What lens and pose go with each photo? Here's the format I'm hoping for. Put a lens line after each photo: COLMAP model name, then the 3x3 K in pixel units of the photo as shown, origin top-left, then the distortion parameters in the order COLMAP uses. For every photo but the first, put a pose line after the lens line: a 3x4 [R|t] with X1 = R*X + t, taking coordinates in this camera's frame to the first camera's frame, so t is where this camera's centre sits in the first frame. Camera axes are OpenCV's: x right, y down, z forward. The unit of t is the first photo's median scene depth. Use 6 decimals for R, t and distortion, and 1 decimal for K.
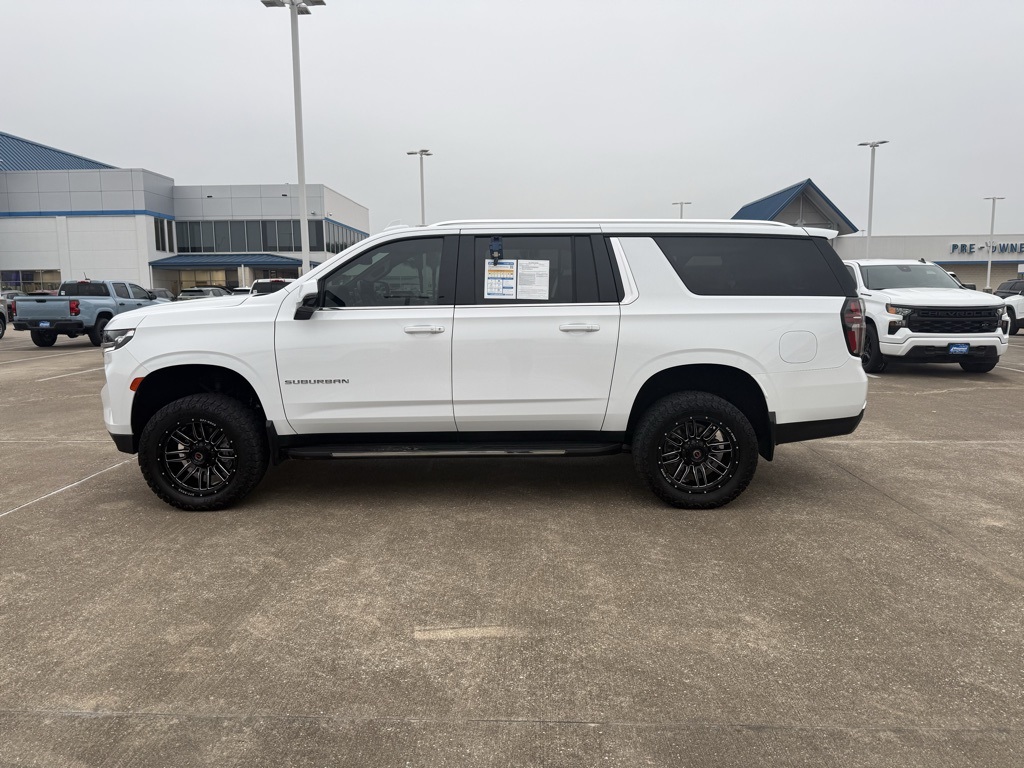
lens RADIAL K [[714.1, 0, 513.0], [0, 714.1, 378.9], [0, 0, 1]] dist [0.054909, -0.055023]
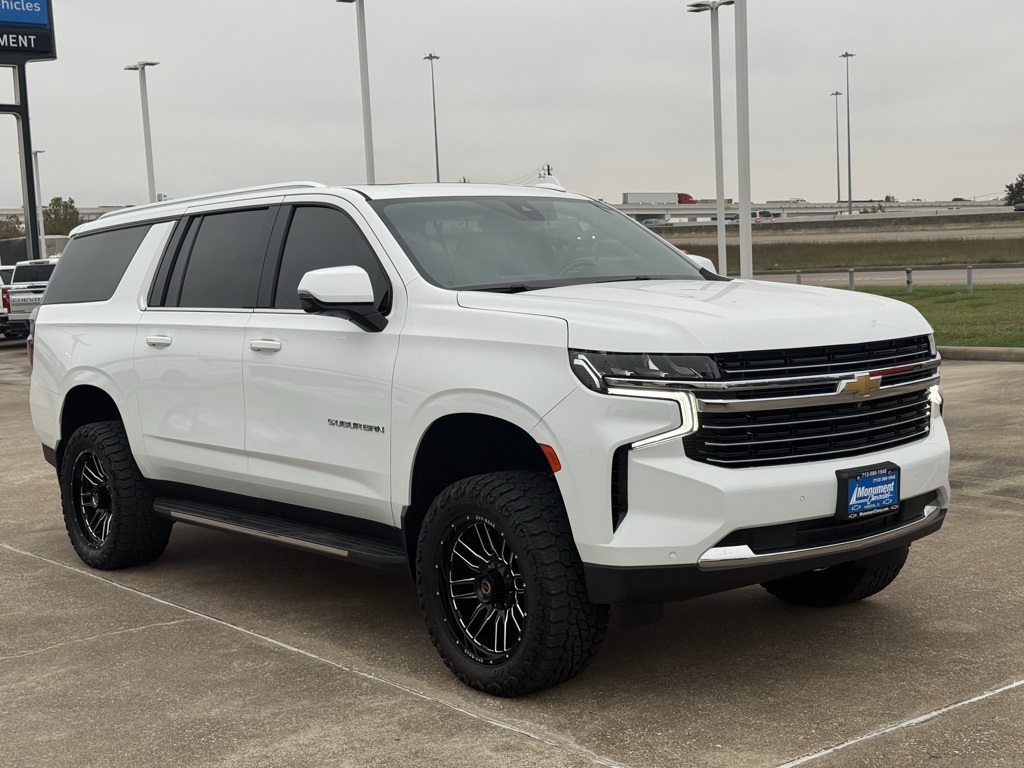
lens RADIAL K [[1433.6, 0, 517.0], [0, 1433.6, 378.6], [0, 0, 1]] dist [0.134401, 0.000000]
pose [[-0.642404, -0.029165, 0.765811, -1.276565], [0.139393, 0.978160, 0.154182, -0.267823], [-0.753583, 0.205795, -0.624308, 2.046992]]
